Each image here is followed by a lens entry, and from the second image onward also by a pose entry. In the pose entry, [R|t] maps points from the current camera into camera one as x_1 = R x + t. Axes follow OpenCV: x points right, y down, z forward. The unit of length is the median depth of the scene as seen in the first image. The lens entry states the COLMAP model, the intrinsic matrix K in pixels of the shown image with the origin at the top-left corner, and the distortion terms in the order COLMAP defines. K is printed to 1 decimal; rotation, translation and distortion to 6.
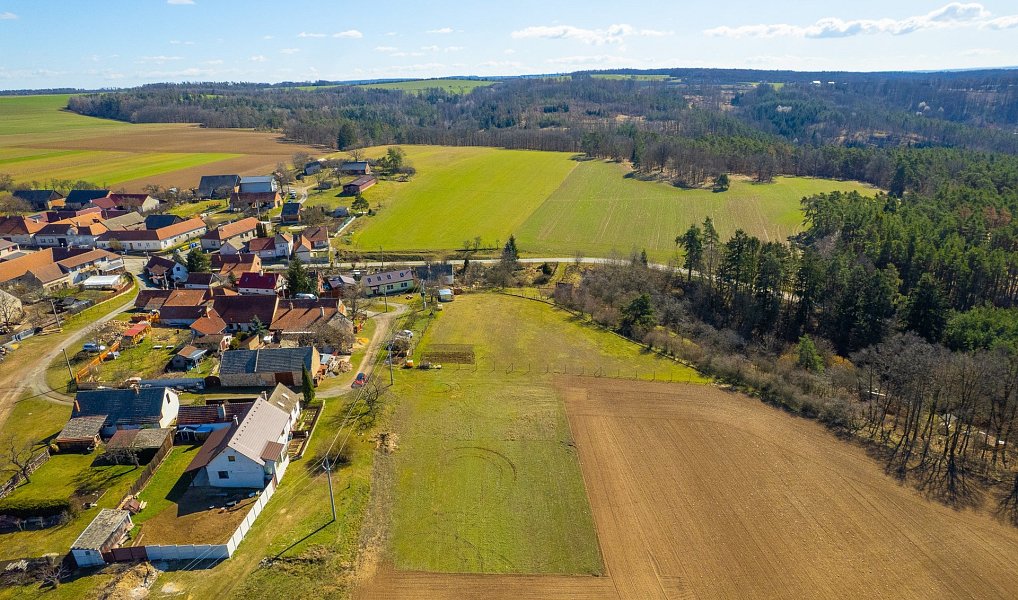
lens RADIAL K [[649.0, 0, 512.7], [0, 649.0, 304.5], [0, 0, 1]] dist [-0.064898, 0.055244]
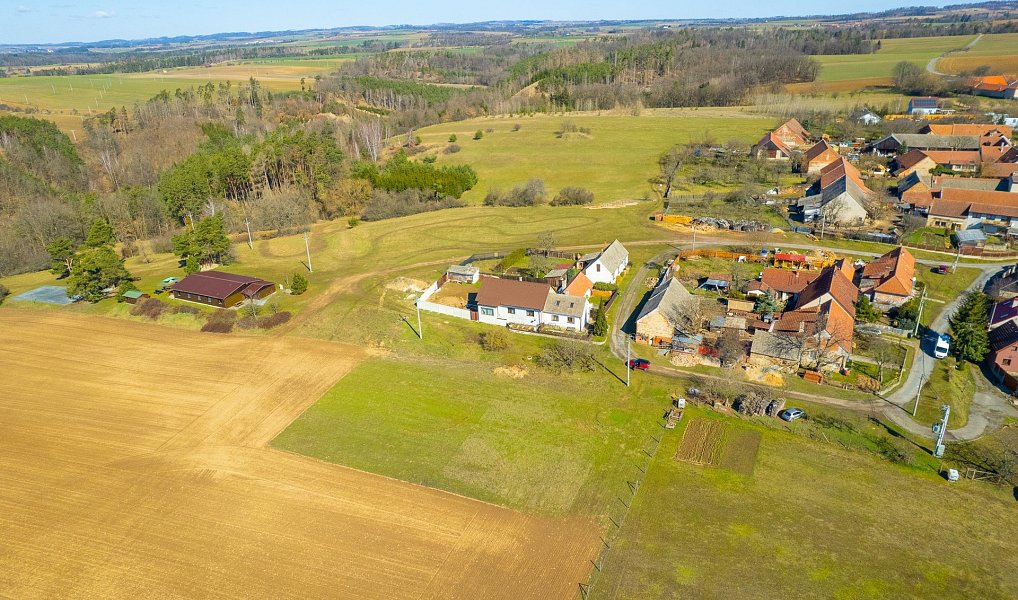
lens RADIAL K [[649.0, 0, 515.0], [0, 649.0, 296.2], [0, 0, 1]] dist [-0.064898, 0.055244]
pose [[-0.438797, 0.389208, -0.809923, 0.295433], [-0.255182, 0.810249, 0.527616, -0.216238], [0.861591, 0.438194, -0.256216, 0.572814]]
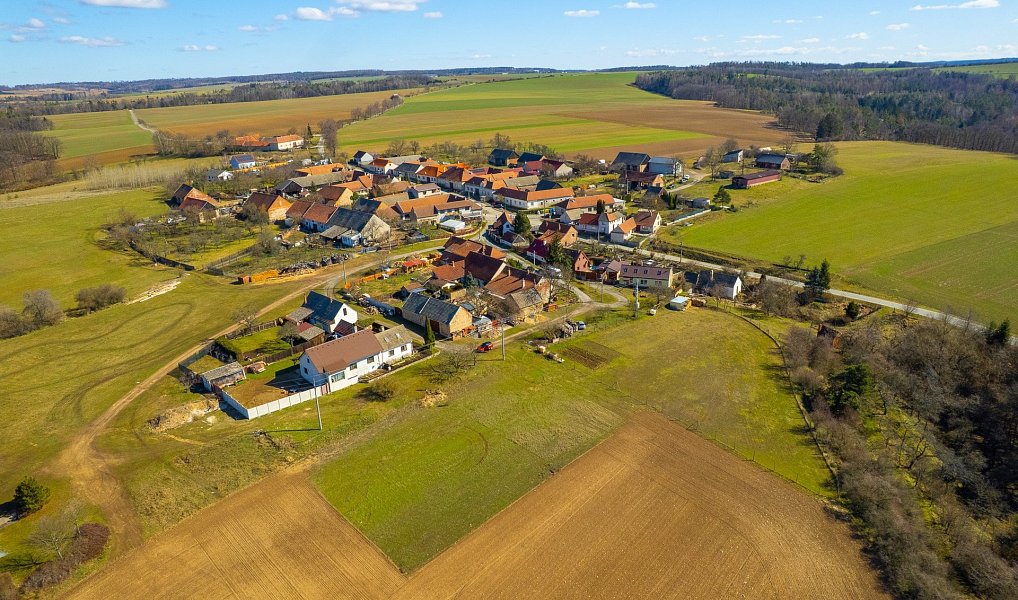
lens RADIAL K [[649.0, 0, 510.3], [0, 649.0, 307.6], [0, 0, 1]] dist [-0.064898, 0.055244]
pose [[0.679752, 0.259696, -0.685926, 0.299004], [-0.236305, 0.962892, 0.130379, -0.057581], [0.694332, 0.073462, 0.715895, 0.123674]]
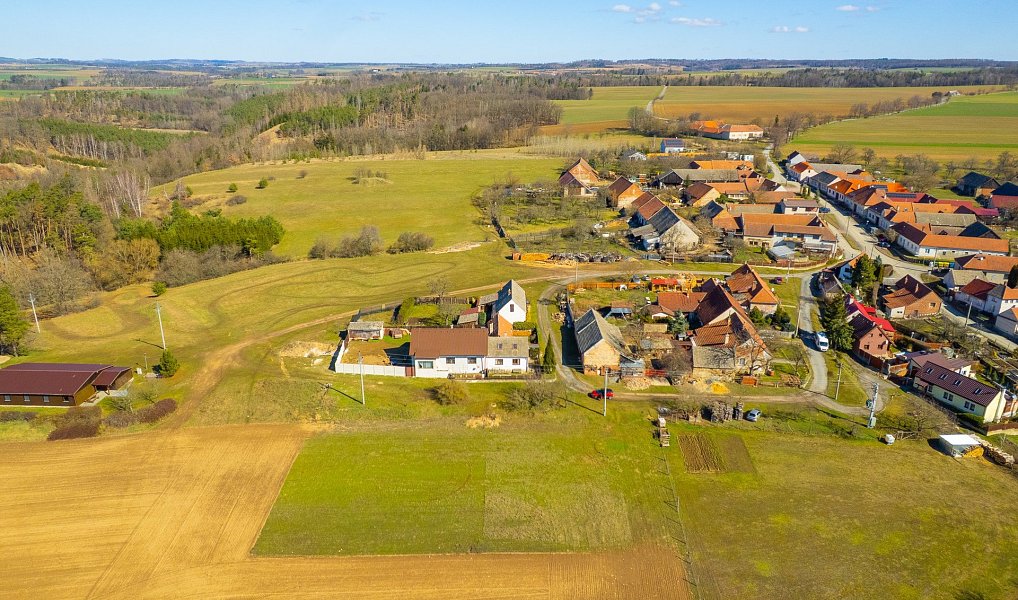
lens RADIAL K [[686.2, 0, 510.1], [0, 686.2, 302.0], [0, 0, 1]] dist [-0.051910, 0.031552]
pose [[-0.046613, 0.355910, -0.933357, 0.351497], [-0.336573, 0.874141, 0.350138, -0.162918], [0.940503, 0.330464, 0.079043, 0.415537]]
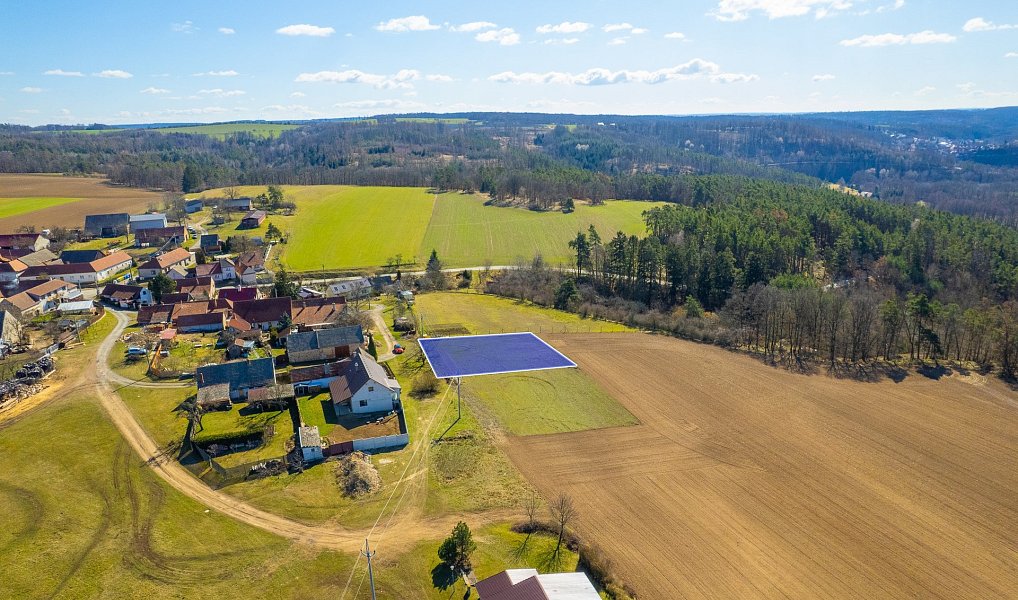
lens RADIAL K [[649.0, 0, 512.8], [0, 649.0, 303.2], [0, 0, 1]] dist [-0.064898, 0.055244]
pose [[0.952804, -0.077780, 0.293452, -0.213858], [0.096360, 0.994121, -0.049378, 0.061985], [-0.287886, 0.075324, 0.954698, -0.159554]]
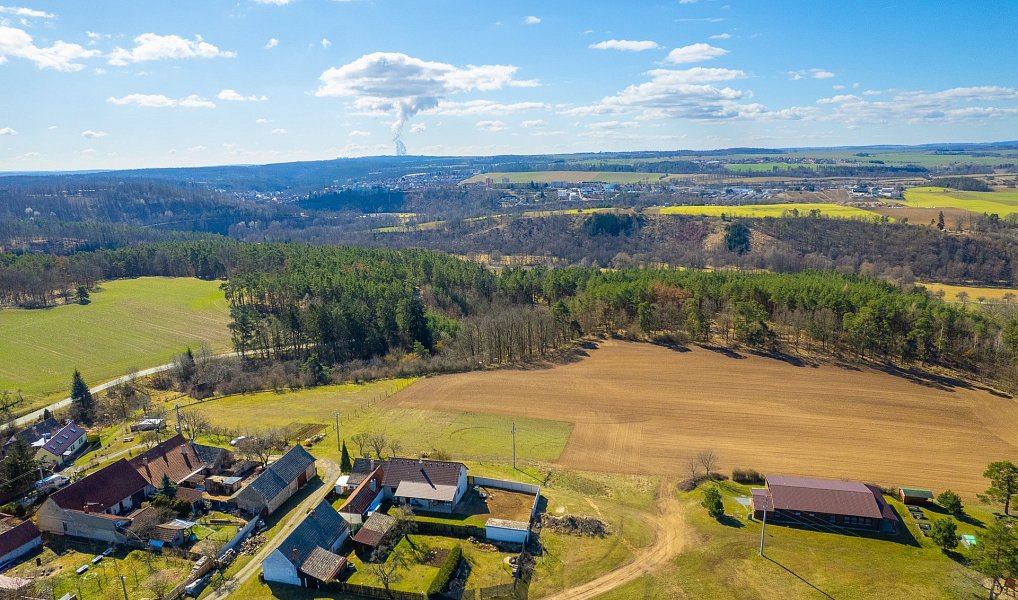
lens RADIAL K [[649.0, 0, 506.4], [0, 649.0, 298.0], [0, 0, 1]] dist [-0.064898, 0.055244]
pose [[0.265934, -0.184754, 0.946121, -0.645024], [0.335249, 0.937924, 0.088922, -0.077078], [-0.903818, 0.293539, 0.311364, 0.151504]]
